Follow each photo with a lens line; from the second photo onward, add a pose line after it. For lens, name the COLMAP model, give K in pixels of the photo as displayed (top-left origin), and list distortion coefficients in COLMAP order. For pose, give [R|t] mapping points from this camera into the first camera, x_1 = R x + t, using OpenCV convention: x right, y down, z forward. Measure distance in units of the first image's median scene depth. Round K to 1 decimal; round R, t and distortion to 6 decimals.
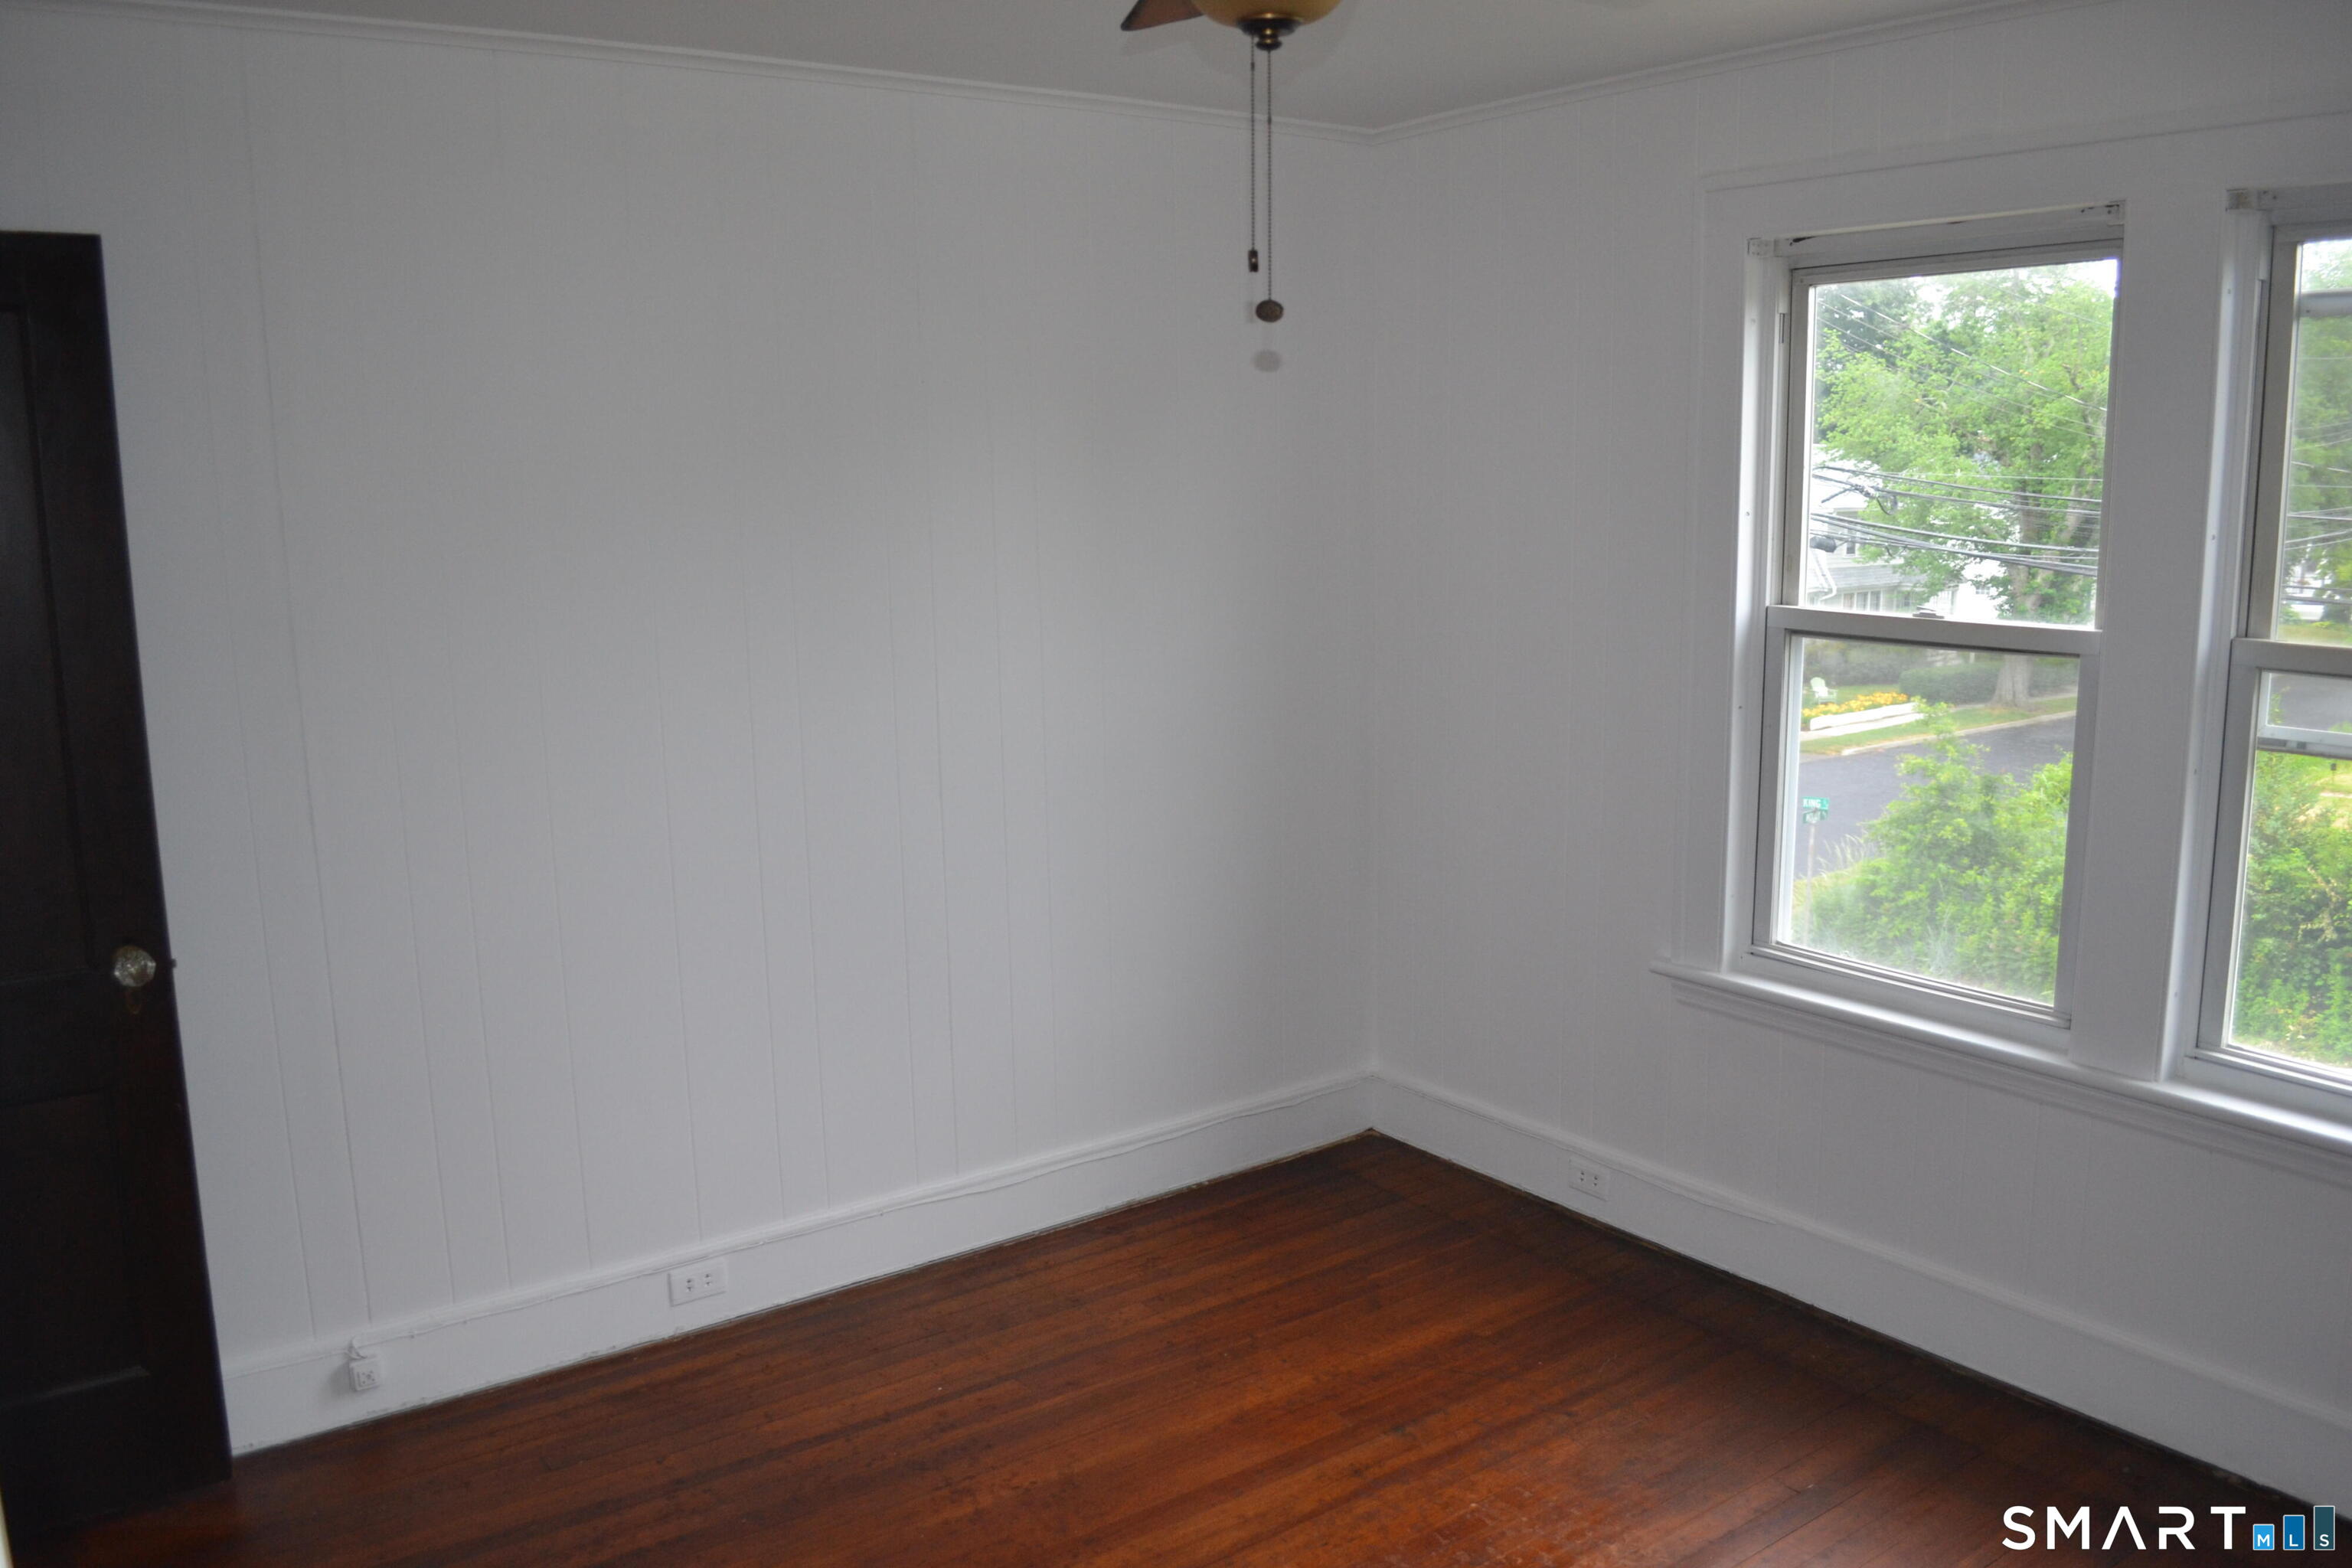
lens RADIAL K [[1918.0, 0, 1176.0], [0, 1918.0, 784.0], [0, 0, 1]] dist [0.003750, -0.001076]
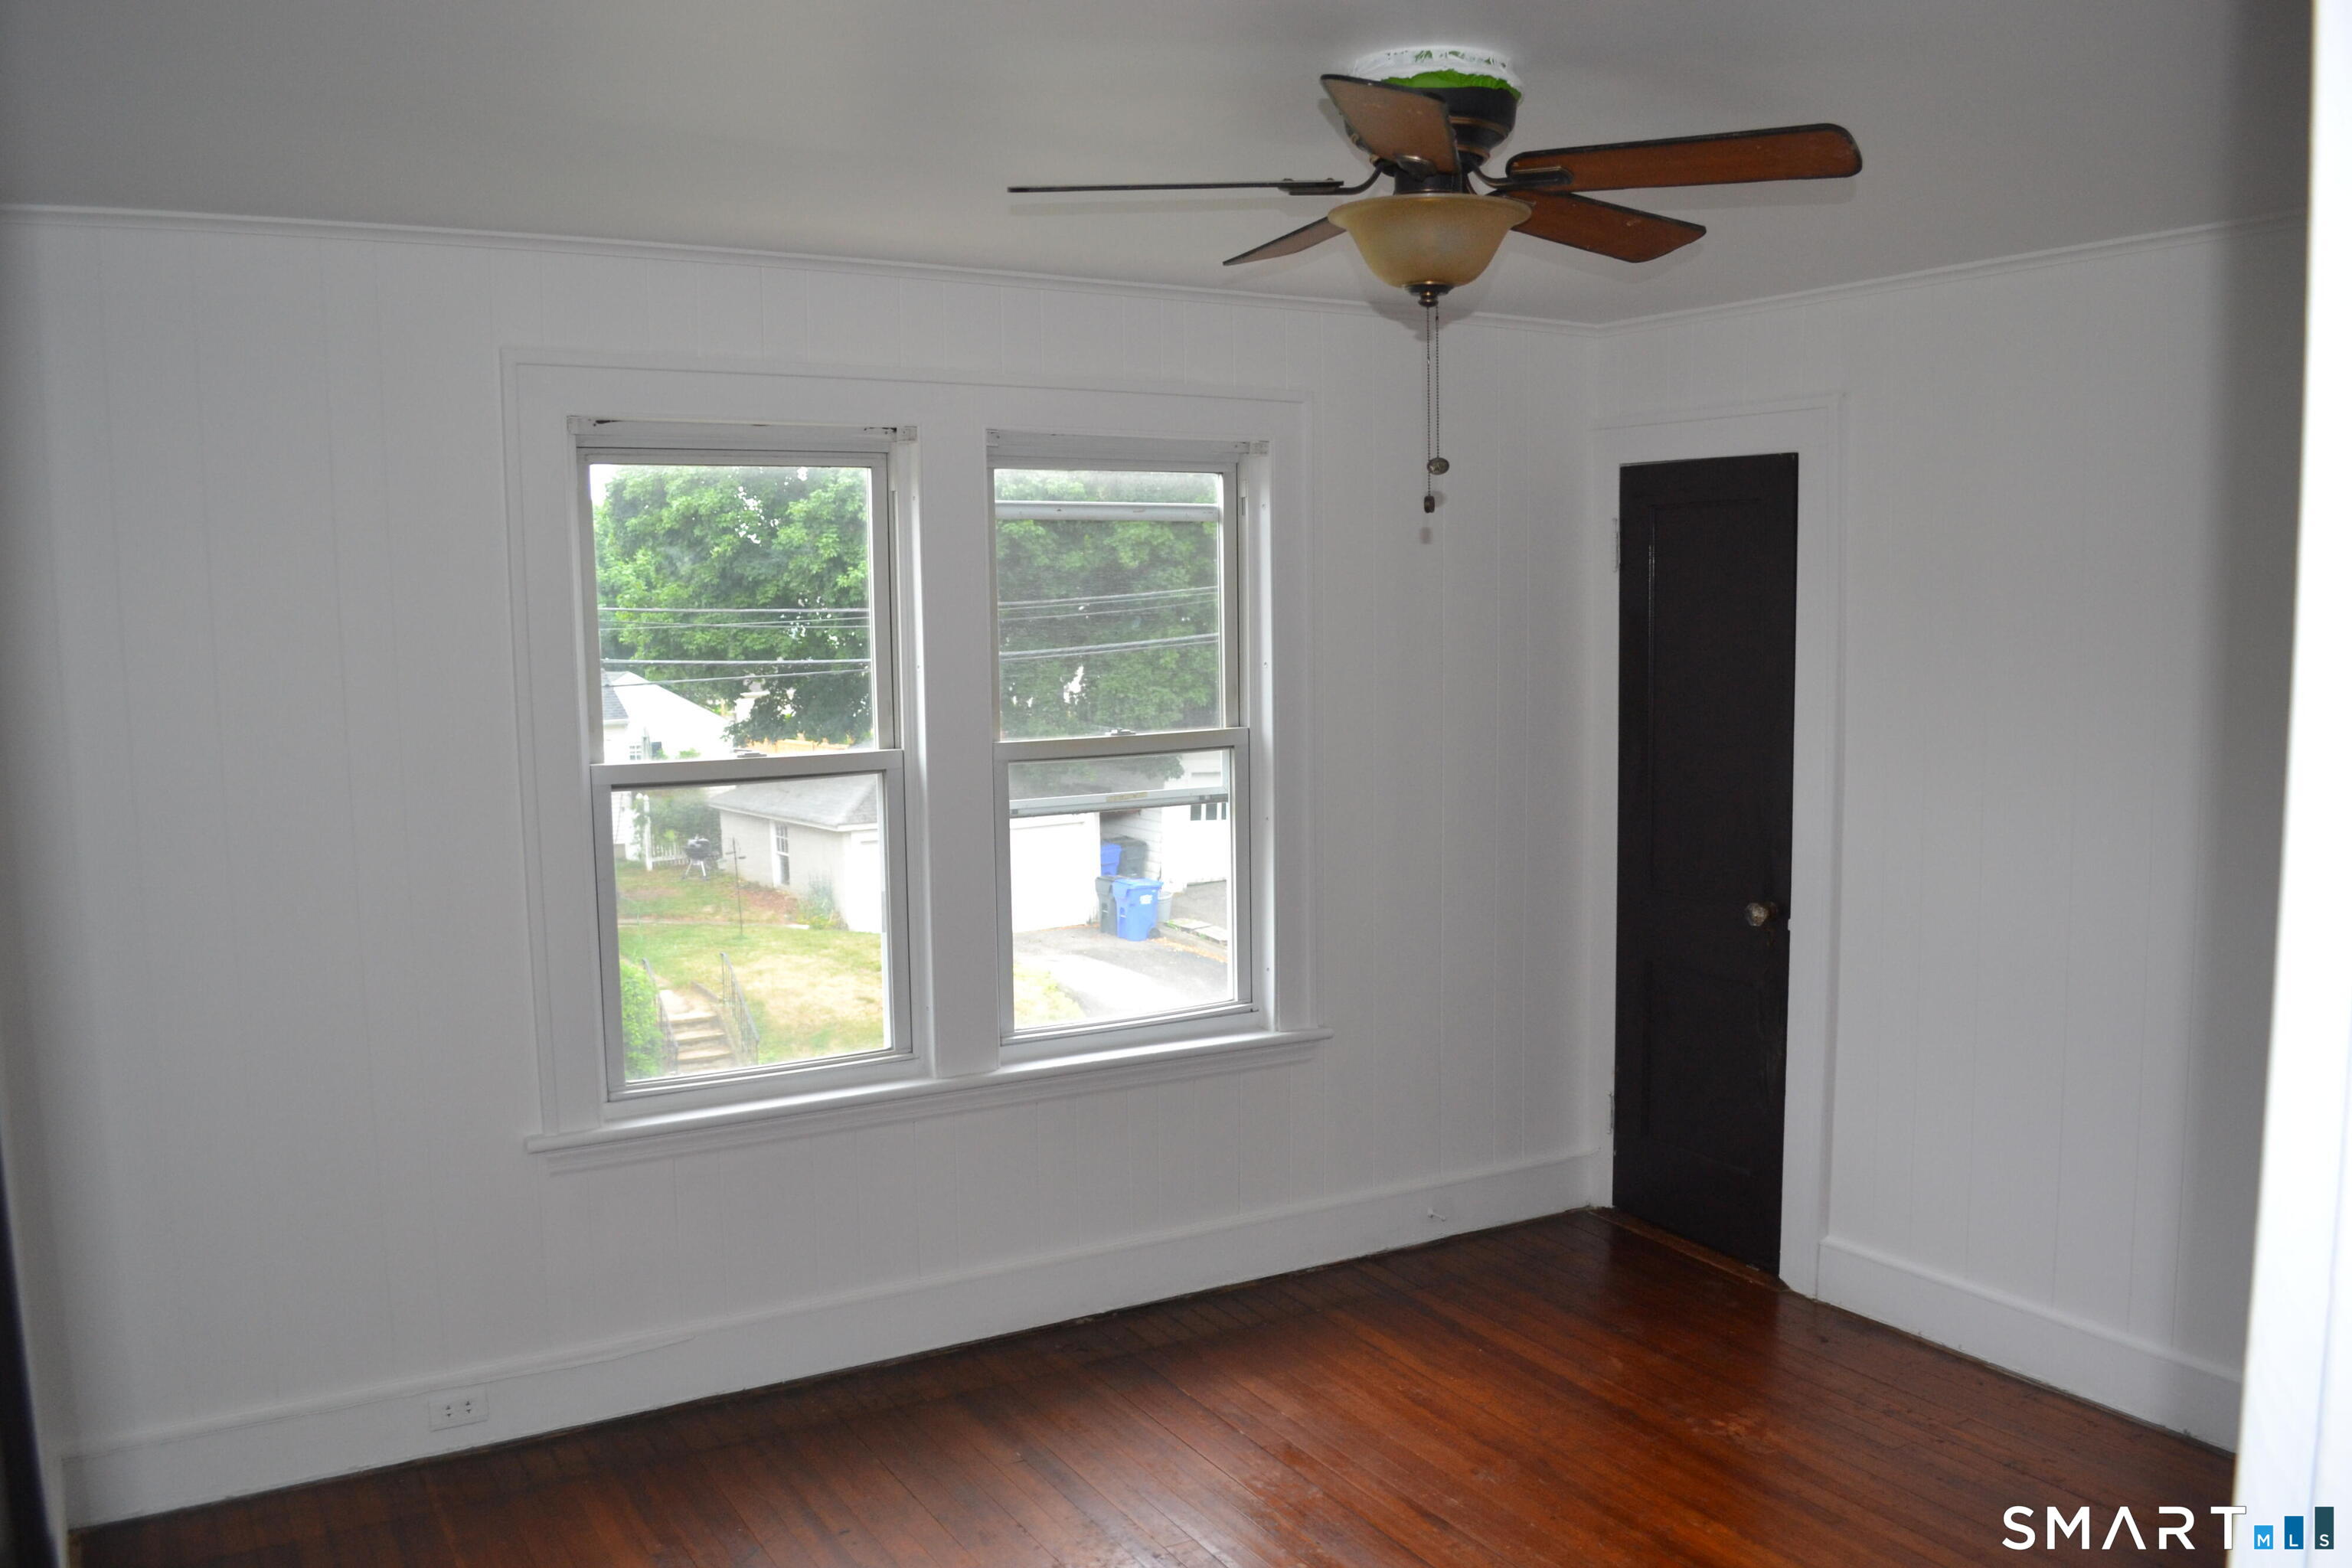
lens RADIAL K [[1918.0, 0, 1176.0], [0, 1918.0, 784.0], [0, 0, 1]] dist [0.003750, -0.001076]
pose [[0.164922, -0.097905, 0.981435, -0.671825], [0.180083, 0.981324, 0.067632, -0.097311], [-0.969727, 0.165586, 0.179473, 0.516964]]
